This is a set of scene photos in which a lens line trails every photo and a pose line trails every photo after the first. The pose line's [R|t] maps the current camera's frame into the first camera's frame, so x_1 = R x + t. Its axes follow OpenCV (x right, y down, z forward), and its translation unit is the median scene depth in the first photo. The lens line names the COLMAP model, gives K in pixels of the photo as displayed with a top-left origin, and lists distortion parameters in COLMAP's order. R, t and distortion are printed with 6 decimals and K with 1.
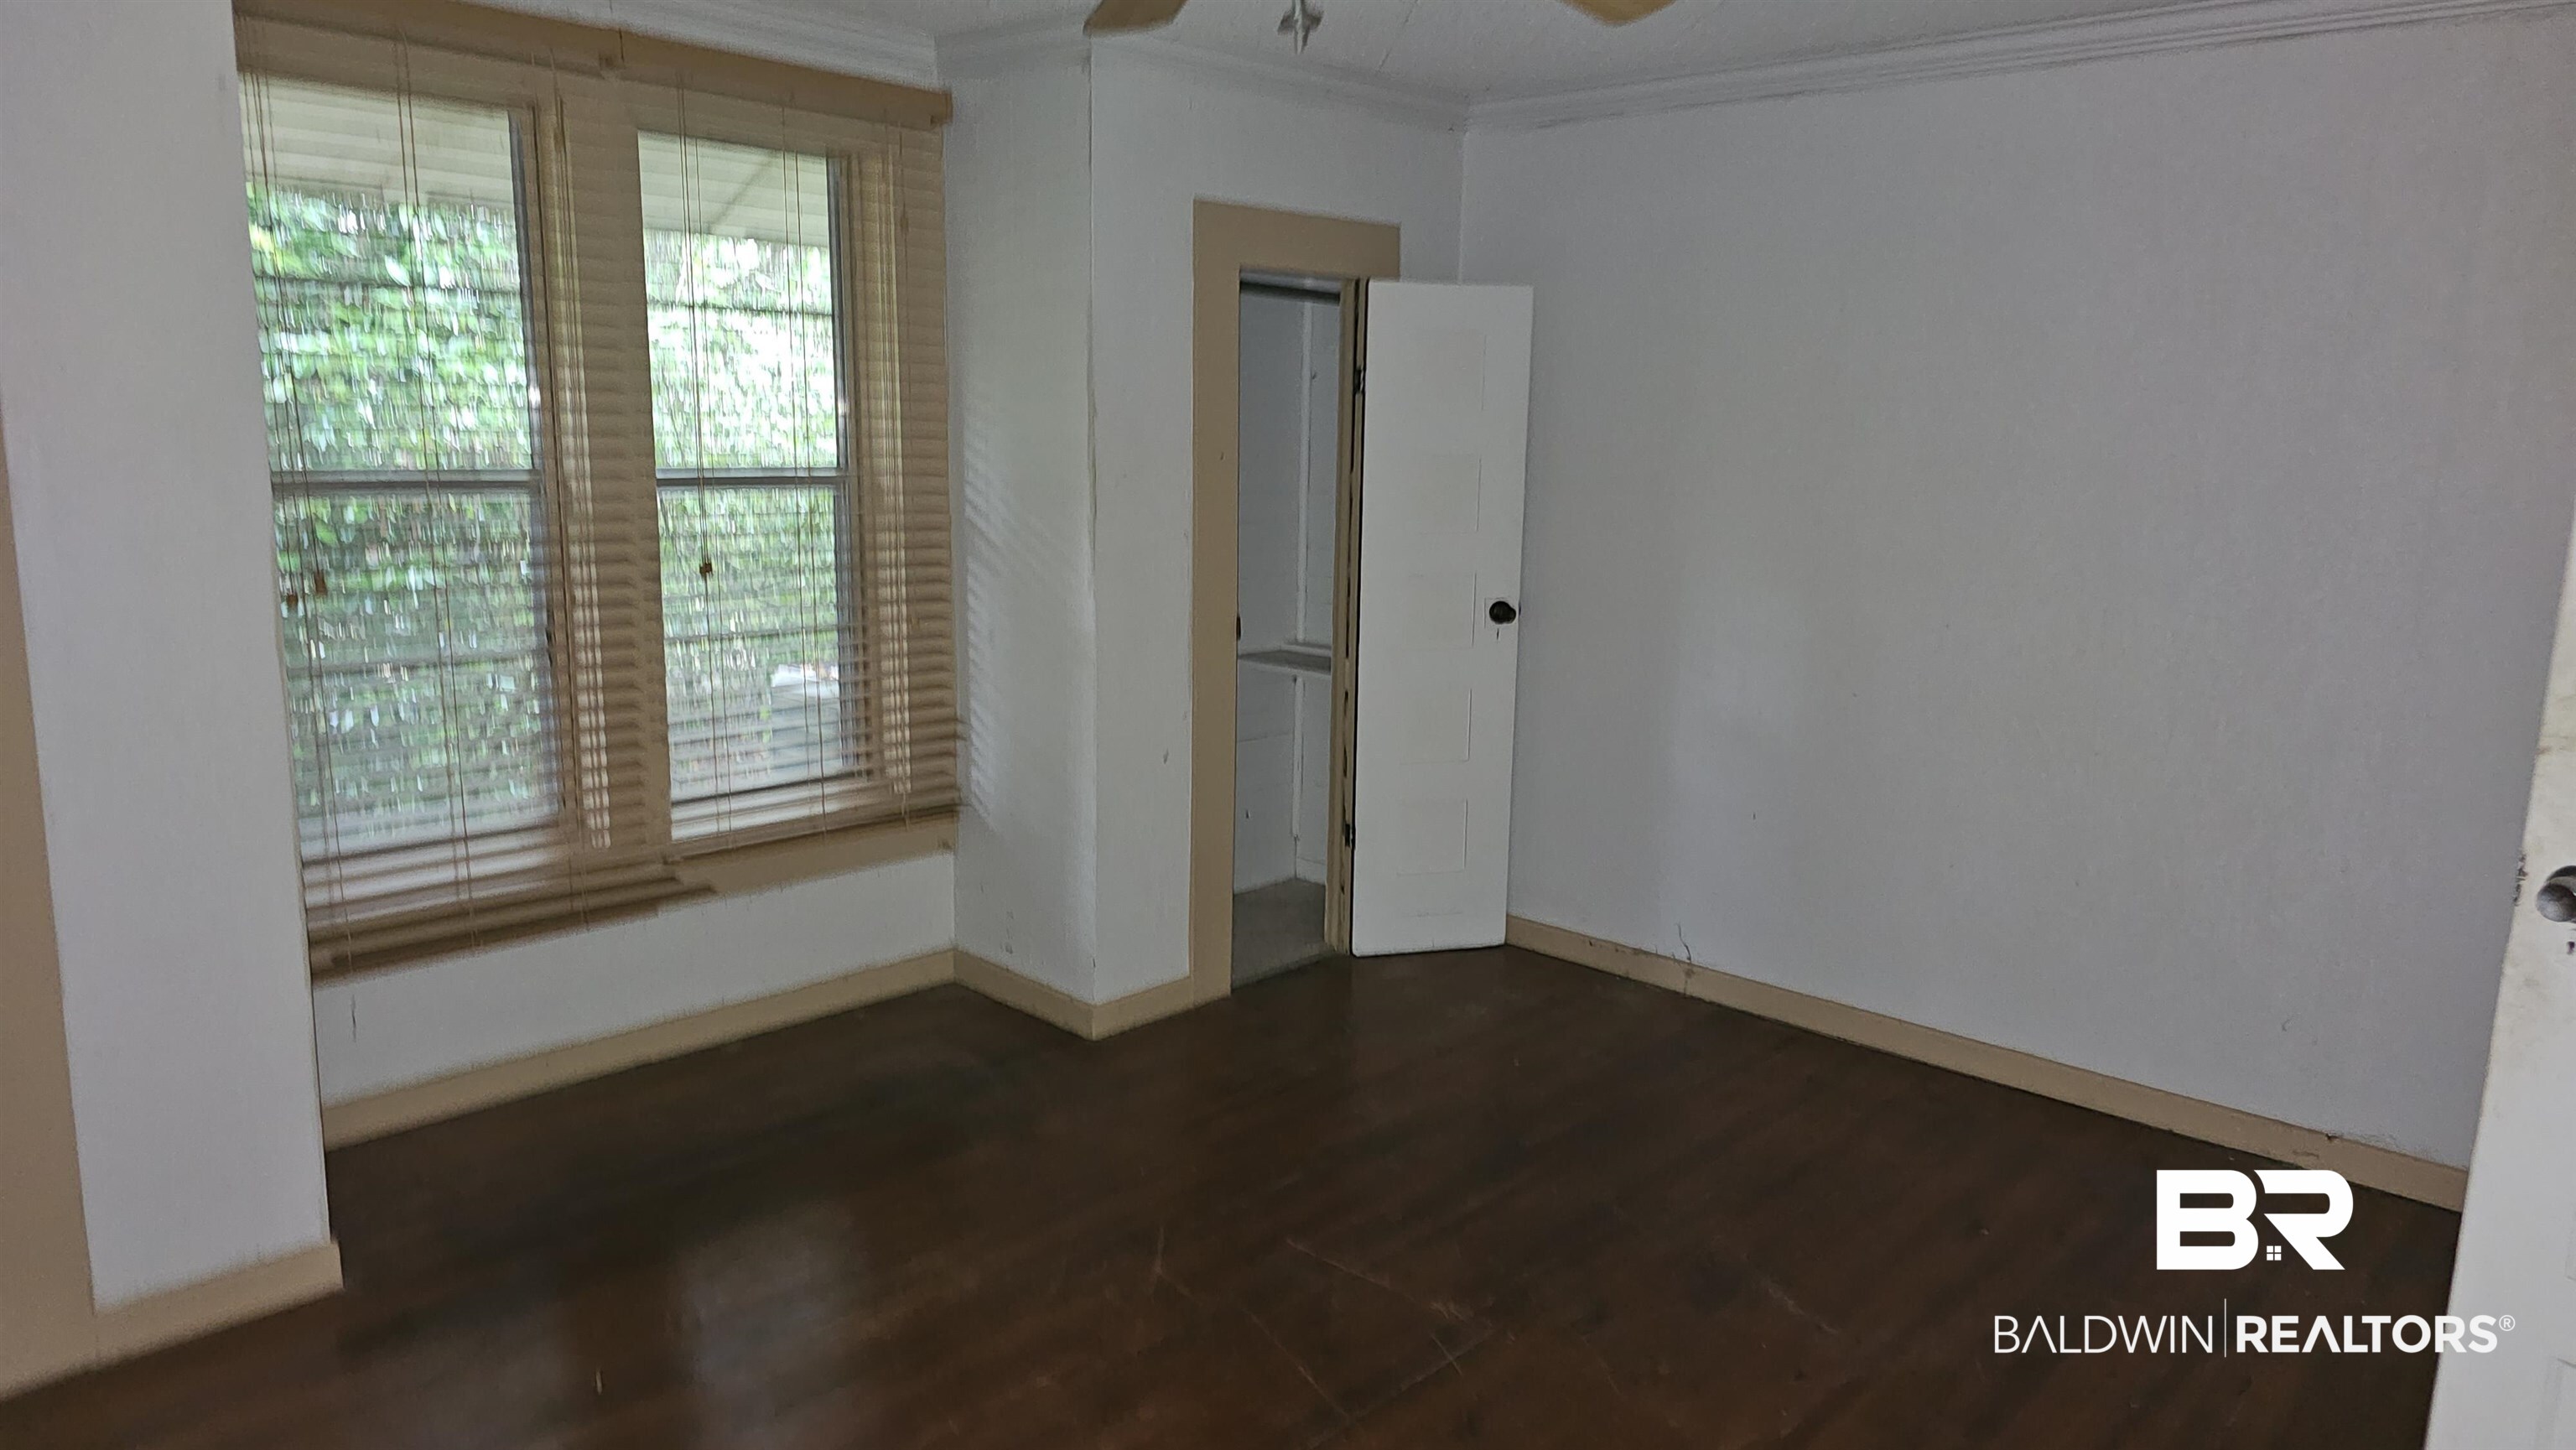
lens RADIAL K [[1718.0, 0, 1288.0], [0, 1718.0, 725.0], [0, 0, 1]] dist [0.076474, -0.103658]
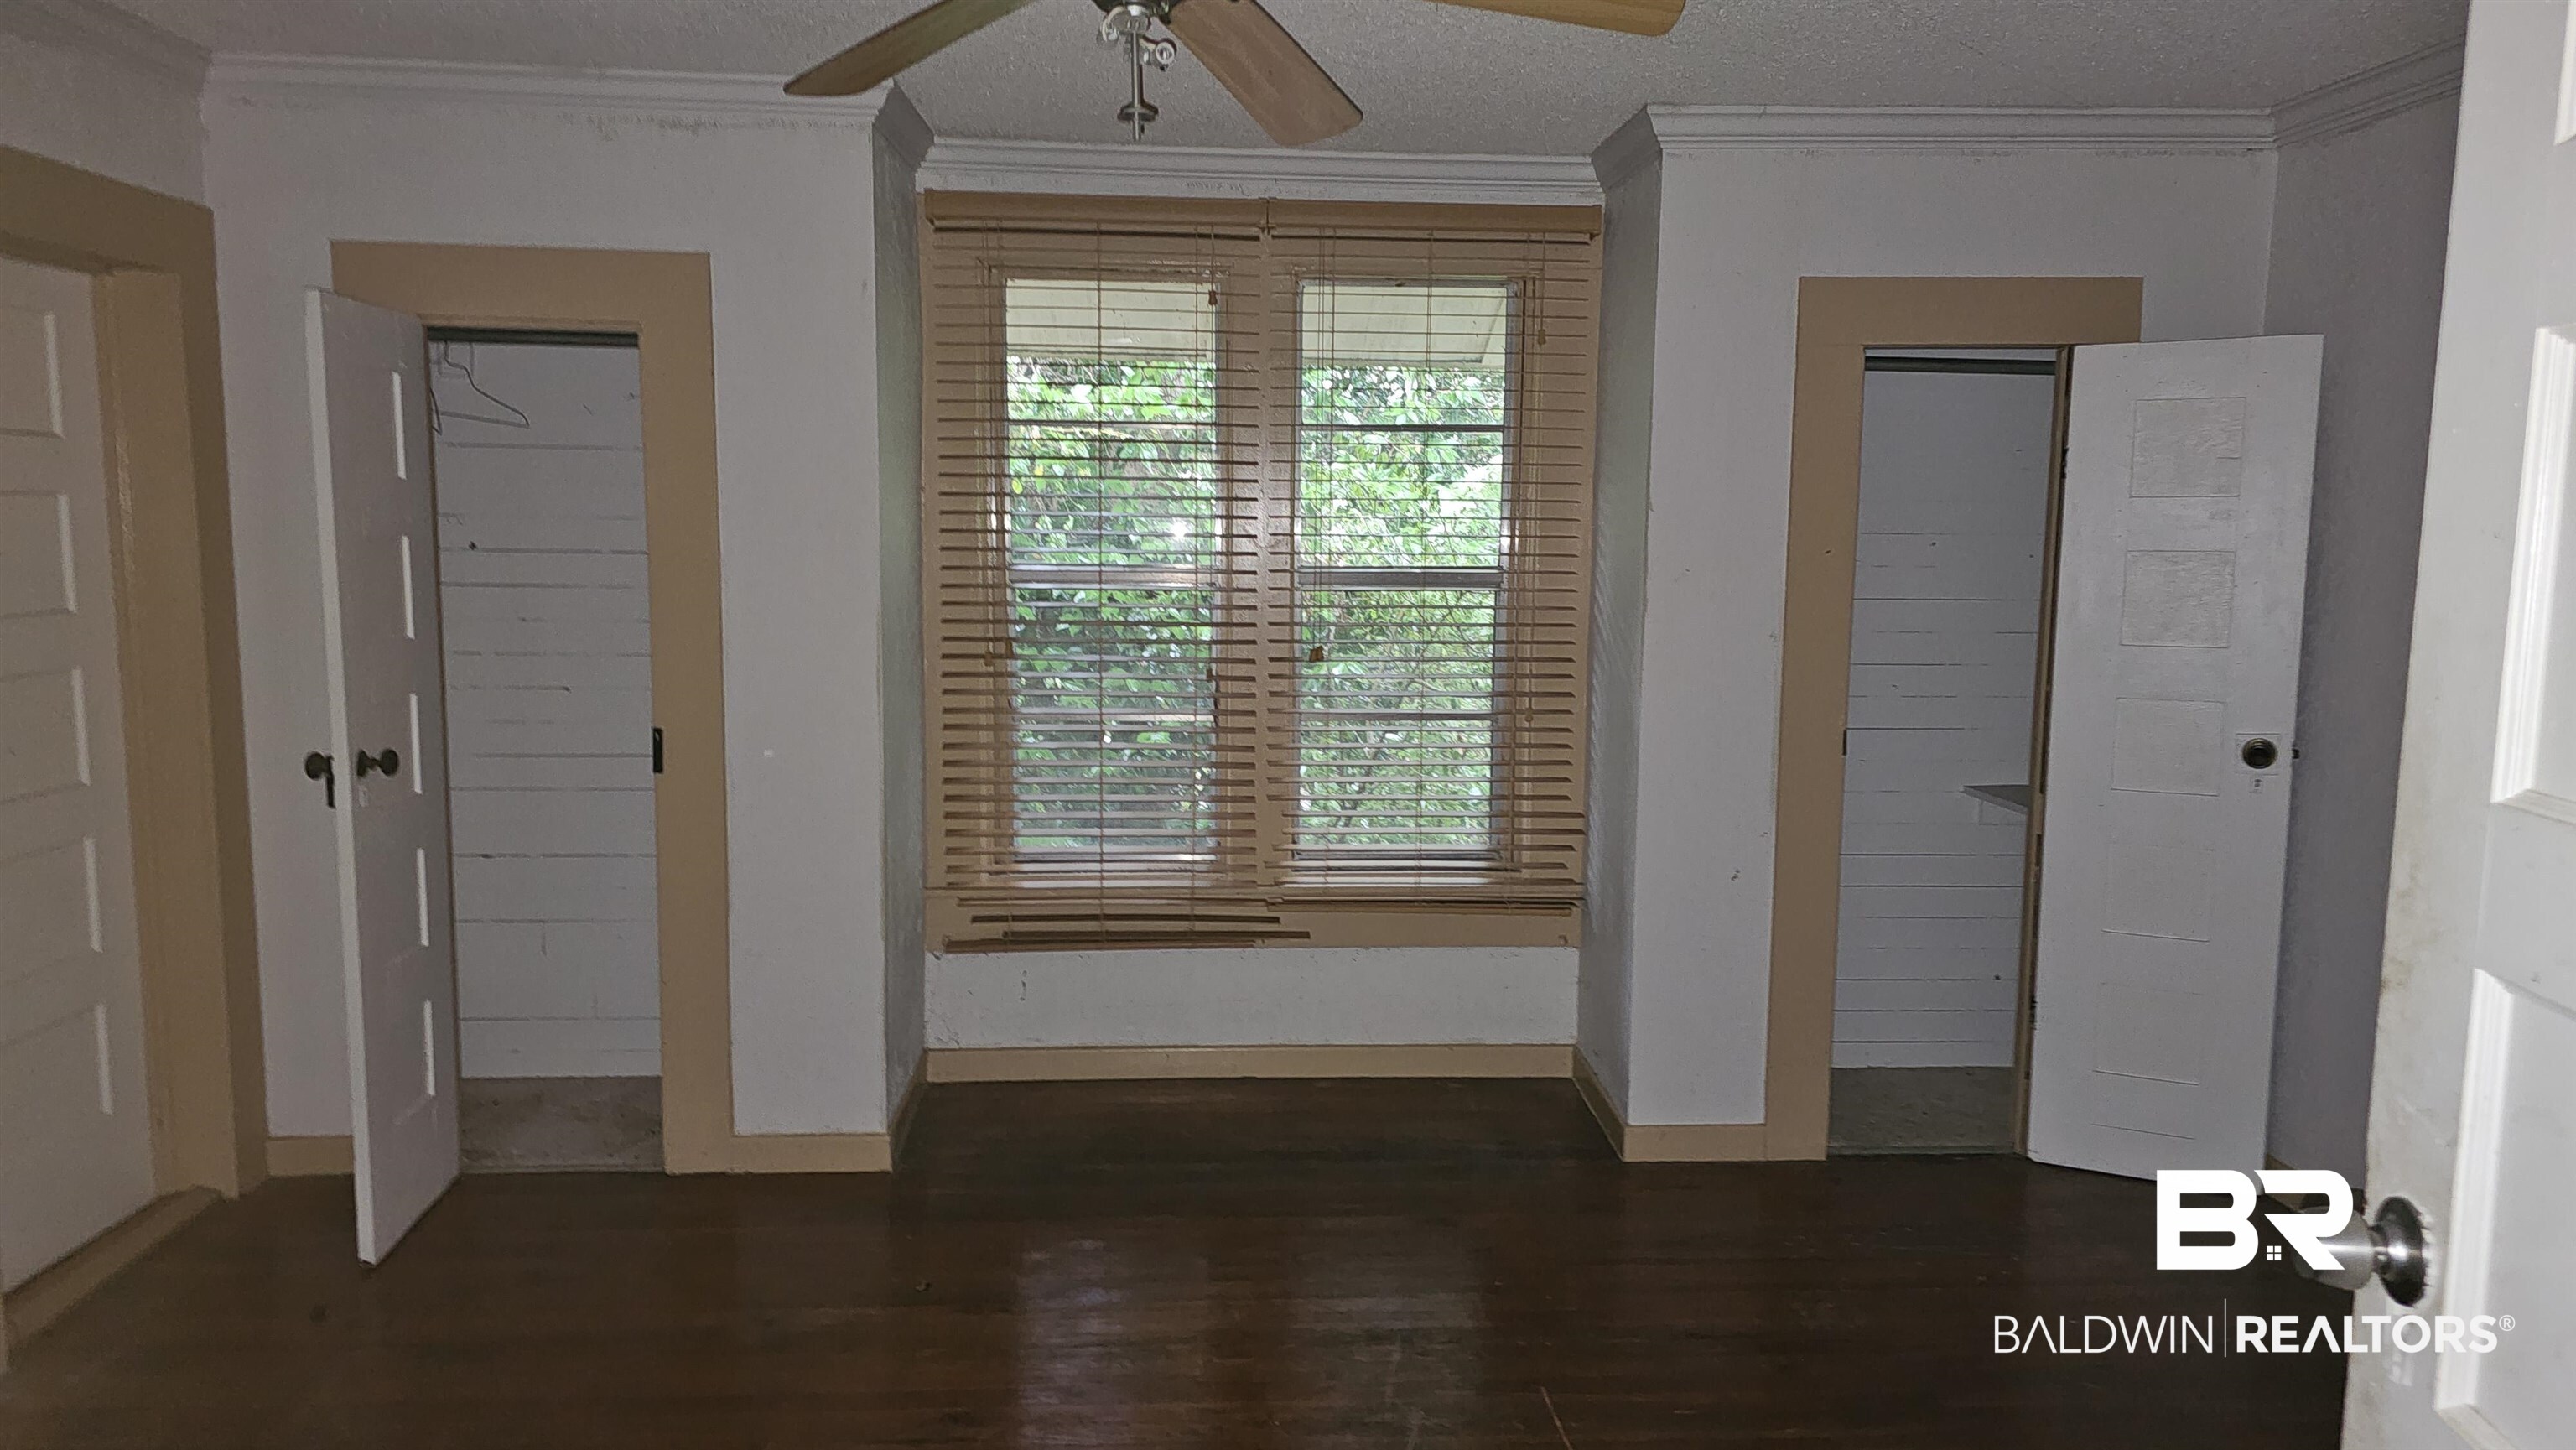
lens RADIAL K [[1718.0, 0, 1288.0], [0, 1718.0, 725.0], [0, 0, 1]] dist [0.076474, -0.103658]
pose [[0.715470, 0.061493, -0.695932, 0.393411], [-0.115647, 0.992801, -0.031170, -0.004964], [0.689006, 0.102784, 0.717431, 0.159612]]
